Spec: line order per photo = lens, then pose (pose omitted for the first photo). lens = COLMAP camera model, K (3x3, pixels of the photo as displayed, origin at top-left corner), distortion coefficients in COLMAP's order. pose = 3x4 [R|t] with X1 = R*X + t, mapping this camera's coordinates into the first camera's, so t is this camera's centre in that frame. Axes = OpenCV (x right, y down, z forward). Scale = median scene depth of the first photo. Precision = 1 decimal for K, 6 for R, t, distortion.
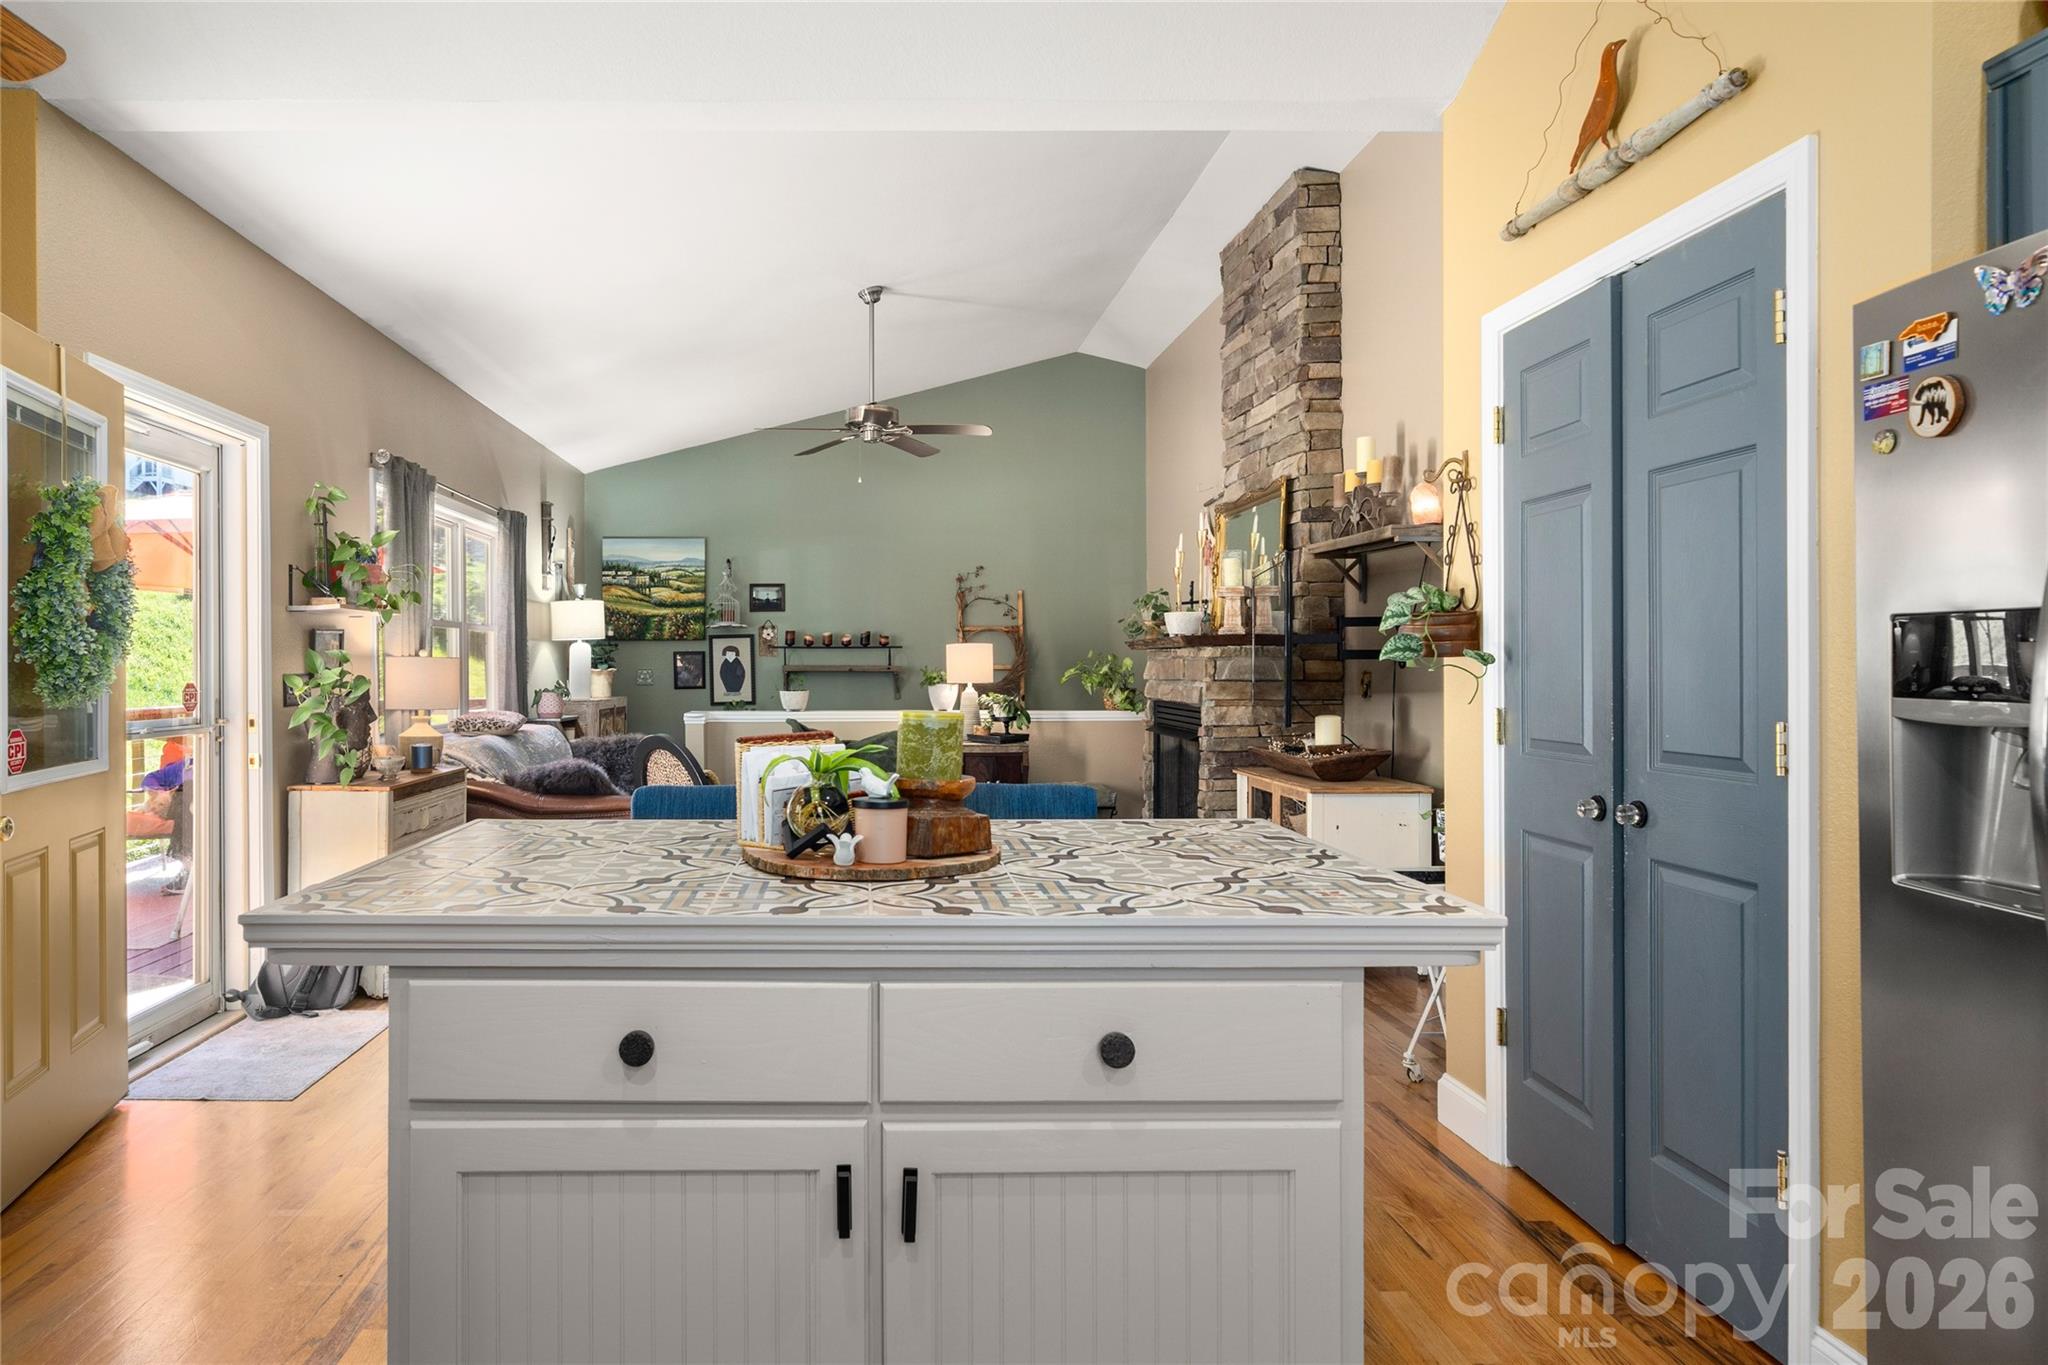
lens RADIAL K [[1206.1, 0, 838.9], [0, 1206.1, 670.8], [0, 0, 1]] dist [-0.002577, -0.002026]
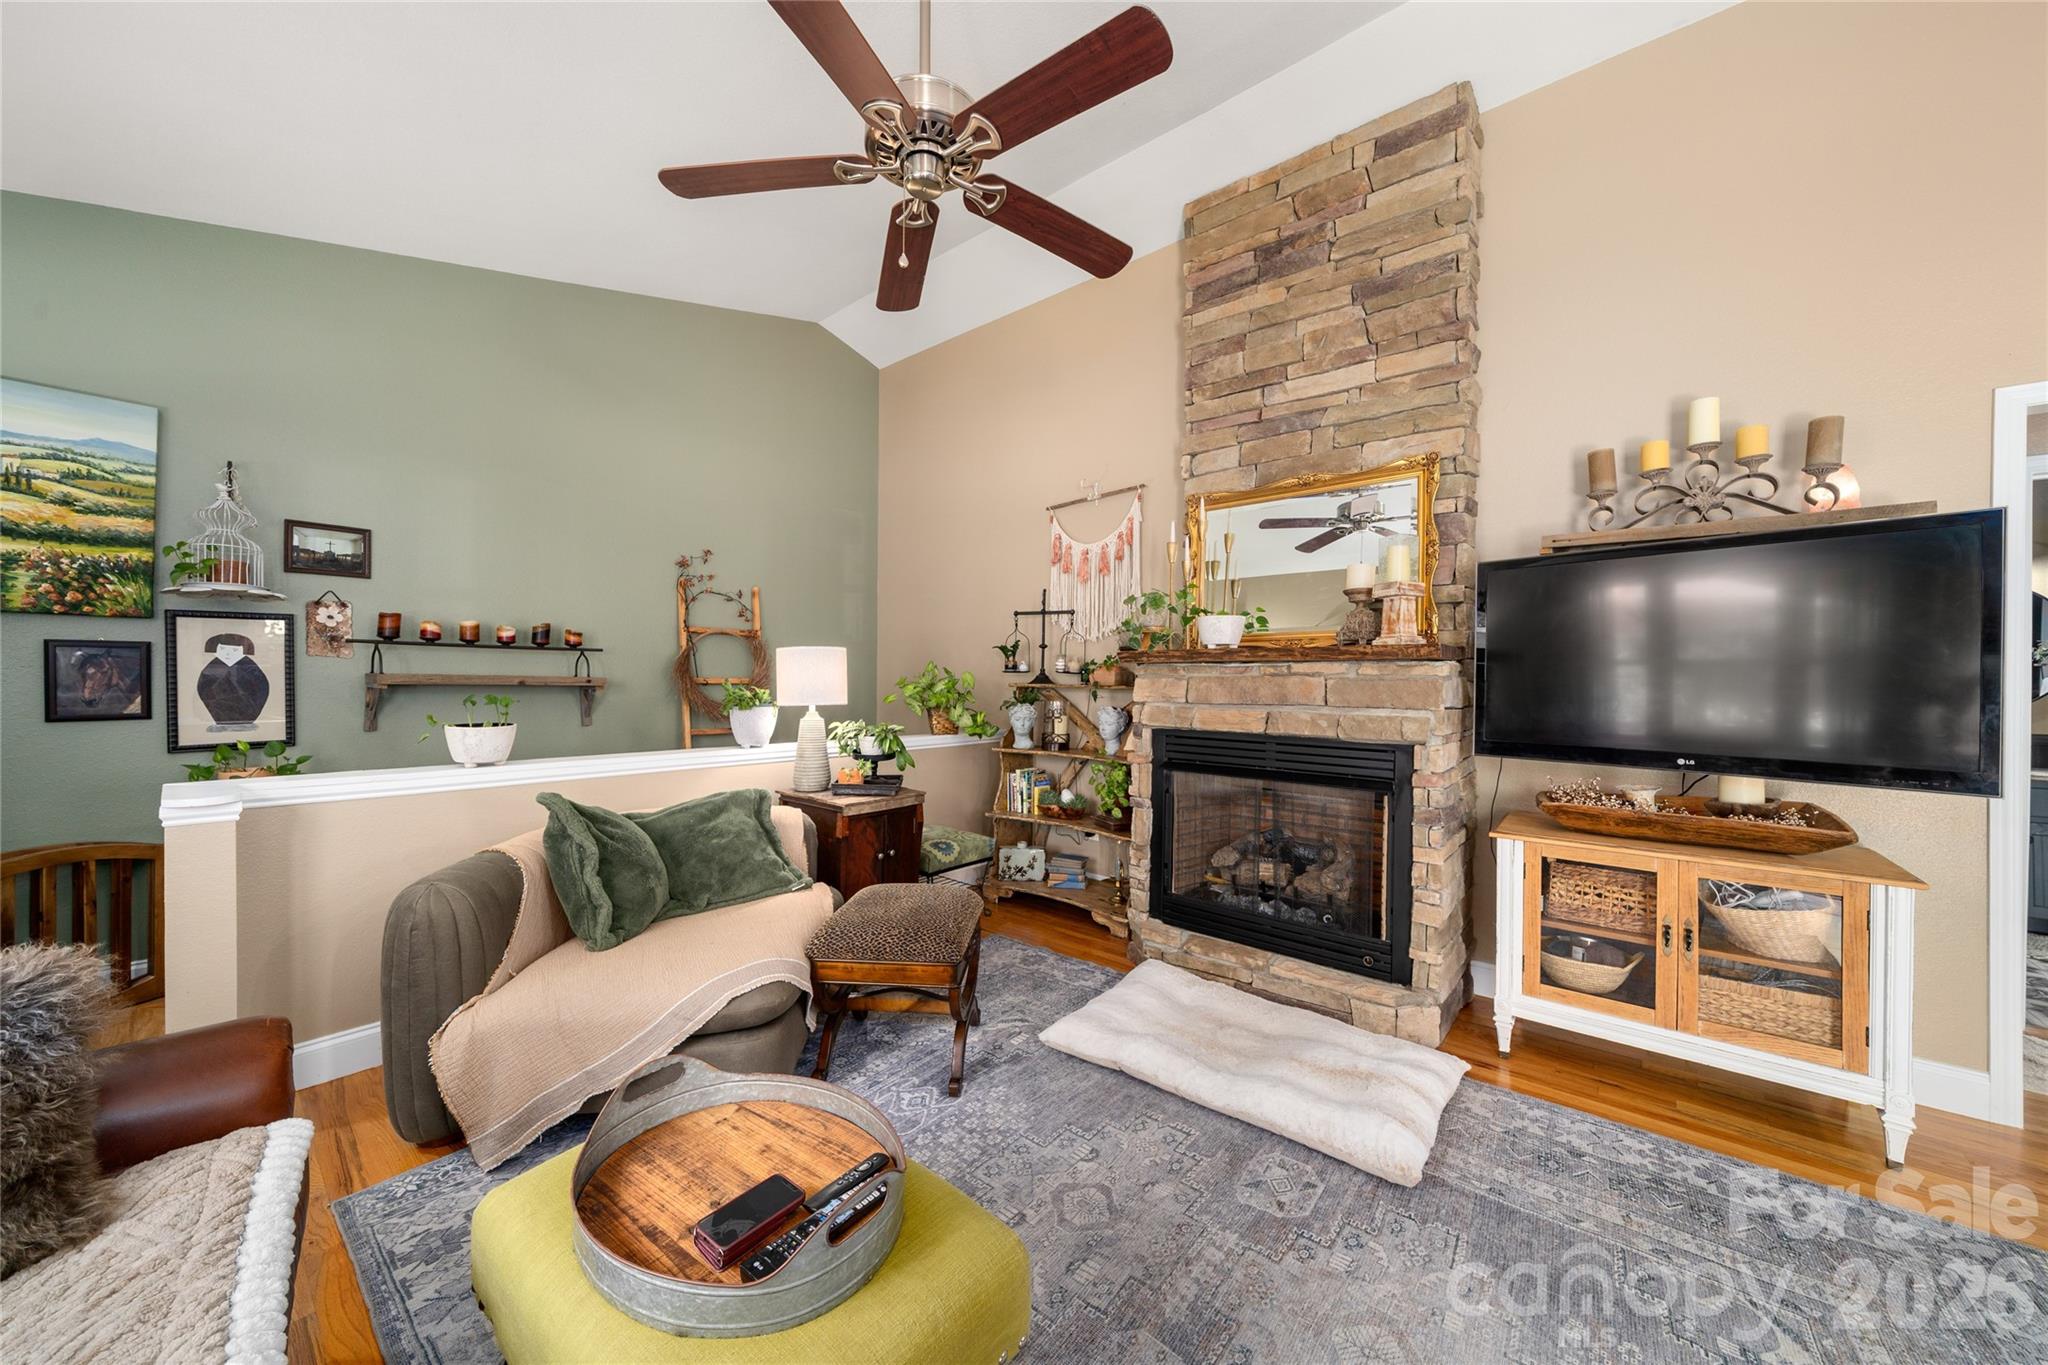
lens RADIAL K [[712.2, 0, 1021.2], [0, 712.2, 678.8], [0, 0, 1]] dist [-0.006472, -0.000306]
pose [[0.640605, 0.011924, 0.767778, -0.124268], [-0.009292, 0.999927, -0.007776, -0.002722], [-0.767814, -0.002153, 0.640669, 0.654459]]
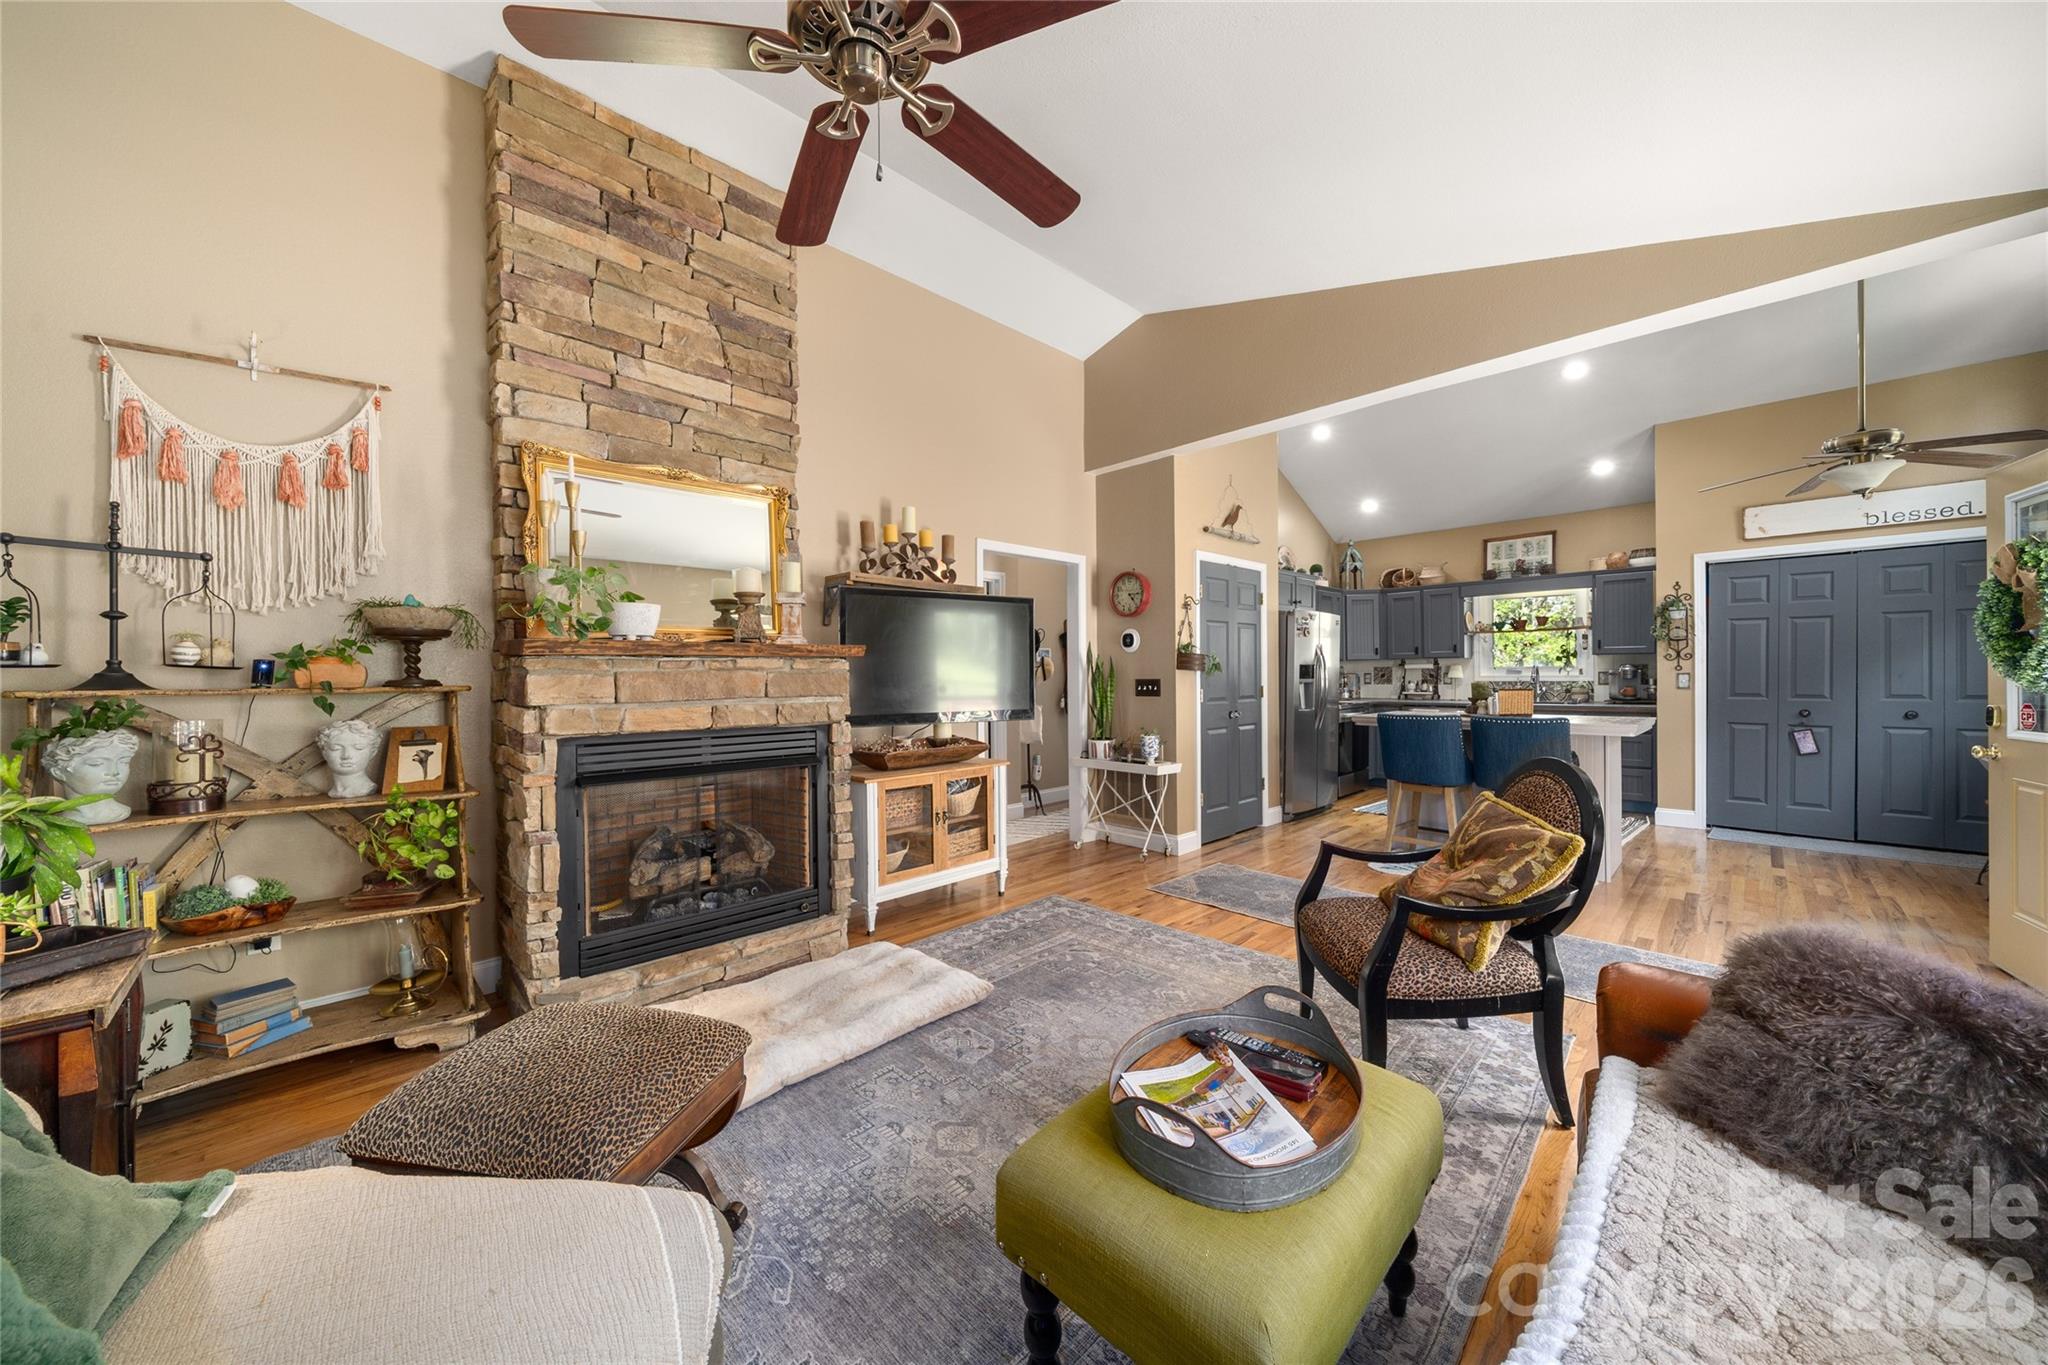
lens RADIAL K [[712.2, 0, 1022.7], [0, 712.2, 679.8], [0, 0, 1]] dist [-0.006472, -0.000306]
pose [[-0.703178, 0.004089, 0.711003, -0.134060], [0.014443, 0.999859, 0.008534, -0.004209], [-0.710868, 0.016270, -0.703138, 0.918785]]
